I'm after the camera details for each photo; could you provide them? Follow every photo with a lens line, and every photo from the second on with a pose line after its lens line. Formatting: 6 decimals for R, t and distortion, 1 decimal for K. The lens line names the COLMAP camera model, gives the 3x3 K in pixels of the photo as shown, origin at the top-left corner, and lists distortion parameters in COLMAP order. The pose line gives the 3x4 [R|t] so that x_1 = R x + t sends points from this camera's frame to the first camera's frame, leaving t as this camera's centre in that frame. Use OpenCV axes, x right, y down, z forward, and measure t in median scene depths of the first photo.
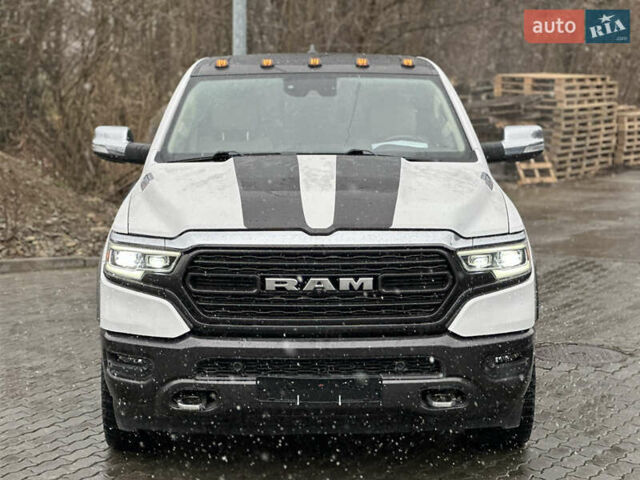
lens RADIAL K [[1266.8, 0, 318.4], [0, 1266.8, 239.1], [0, 0, 1]] dist [-0.064801, 0.000000]
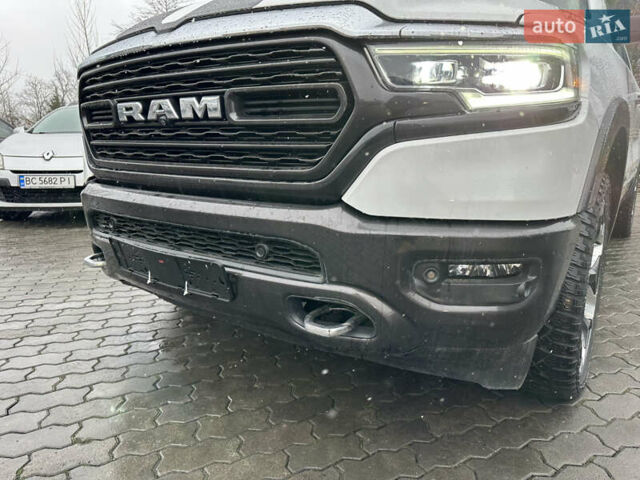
lens RADIAL K [[494.8, 0, 288.1], [0, 494.8, 250.2], [0, 0, 1]] dist [-0.034847, -0.005396]
pose [[0.797899, 0.147407, -0.584490, 0.211646], [-0.075123, 0.986396, 0.146215, 0.064585], [0.598092, -0.072756, 0.798118, 0.819738]]
